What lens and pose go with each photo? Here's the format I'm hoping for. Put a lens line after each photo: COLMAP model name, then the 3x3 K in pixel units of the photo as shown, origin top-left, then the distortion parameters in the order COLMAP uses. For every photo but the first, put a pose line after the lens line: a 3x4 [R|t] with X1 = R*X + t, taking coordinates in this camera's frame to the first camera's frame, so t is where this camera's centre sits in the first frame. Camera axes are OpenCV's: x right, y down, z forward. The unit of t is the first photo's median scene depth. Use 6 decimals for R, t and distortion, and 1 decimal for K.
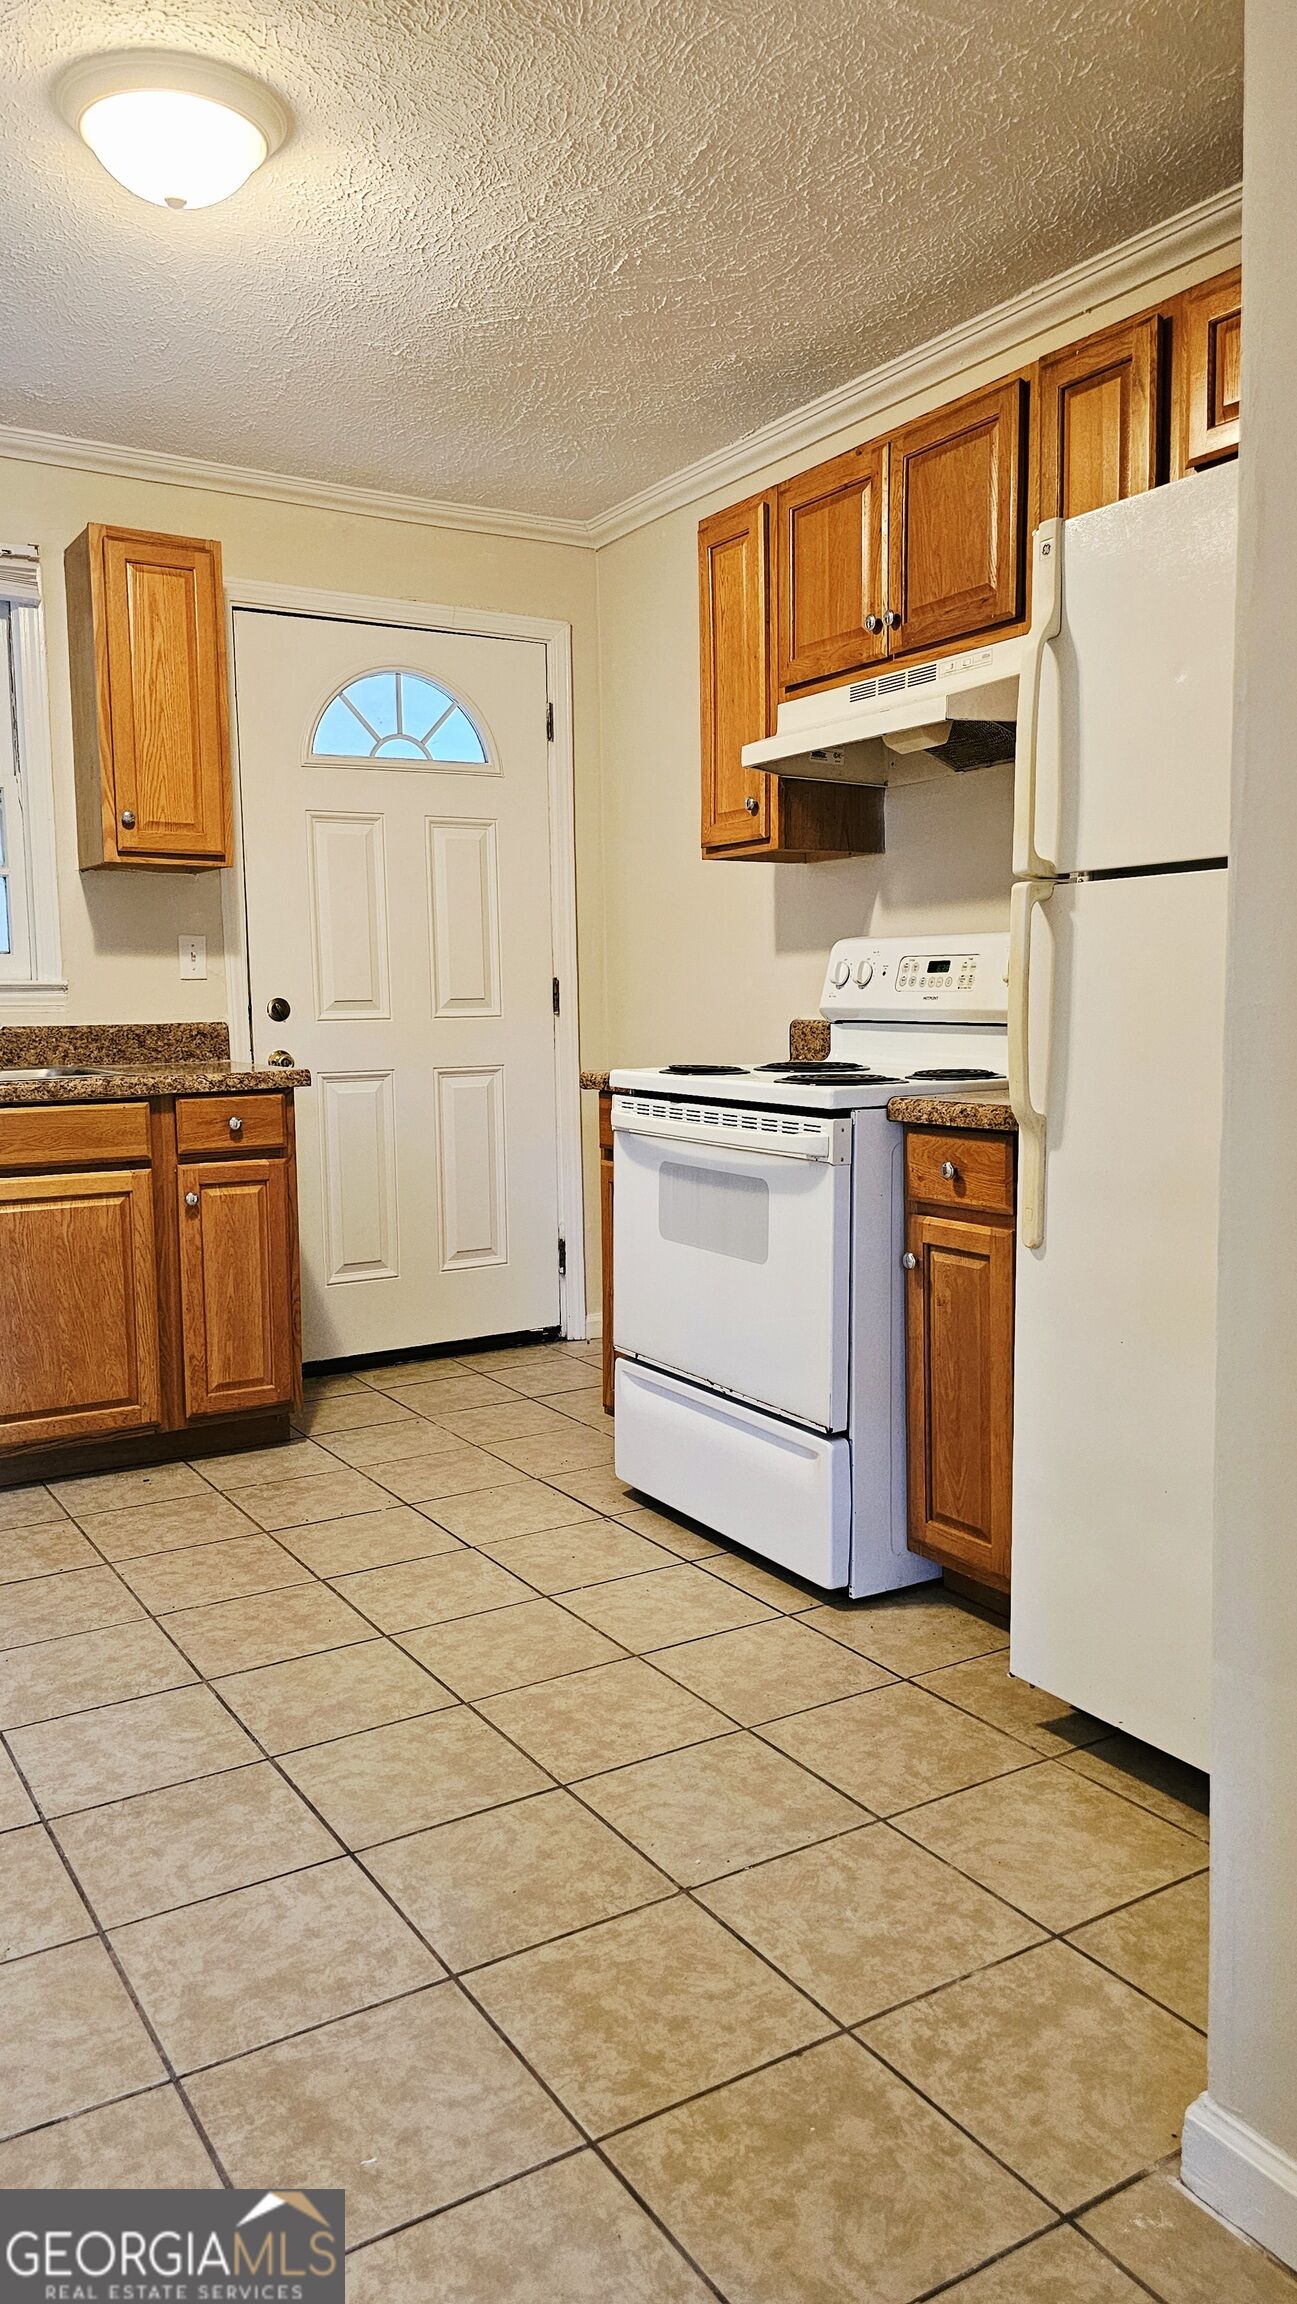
lens RADIAL K [[1604.2, 0, 643.5], [0, 1604.2, 1112.9], [0, 0, 1]] dist [0.051087, -0.050509]
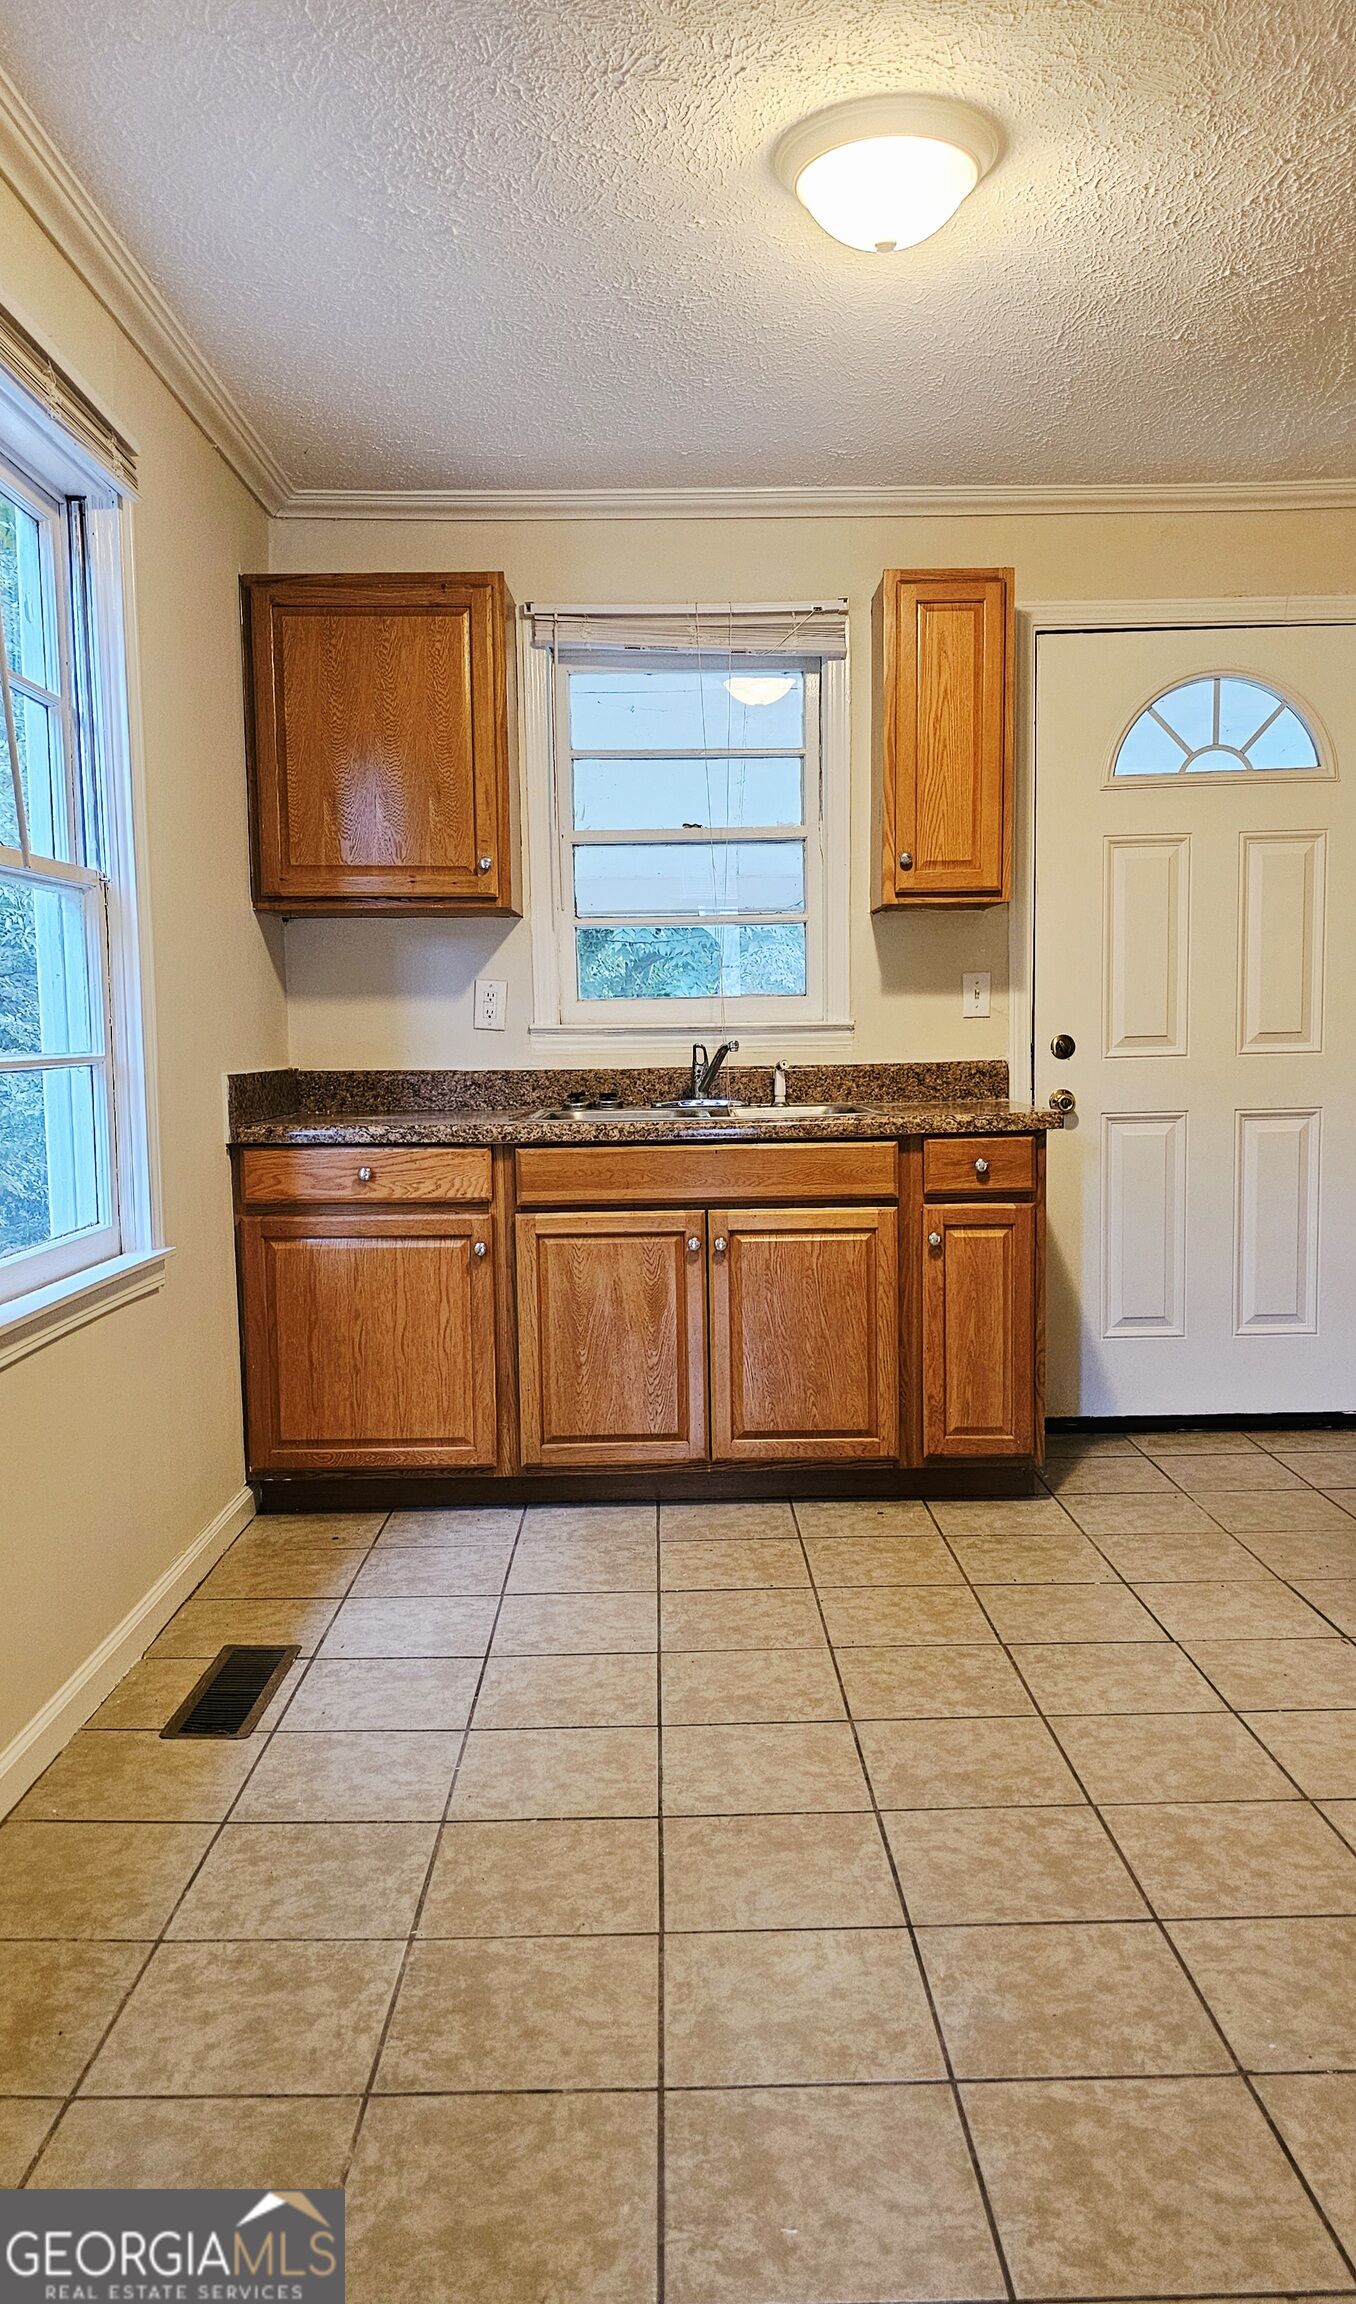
lens RADIAL K [[1664.9, 0, 678.0], [0, 1664.9, 1152.0], [0, 0, 1]] dist [0.097540, -0.107475]
pose [[0.859914, 0.035136, -0.509227, 0.109275], [-0.032939, 0.999368, 0.013332, -0.009284], [0.509374, 0.005309, 0.860529, 0.027386]]
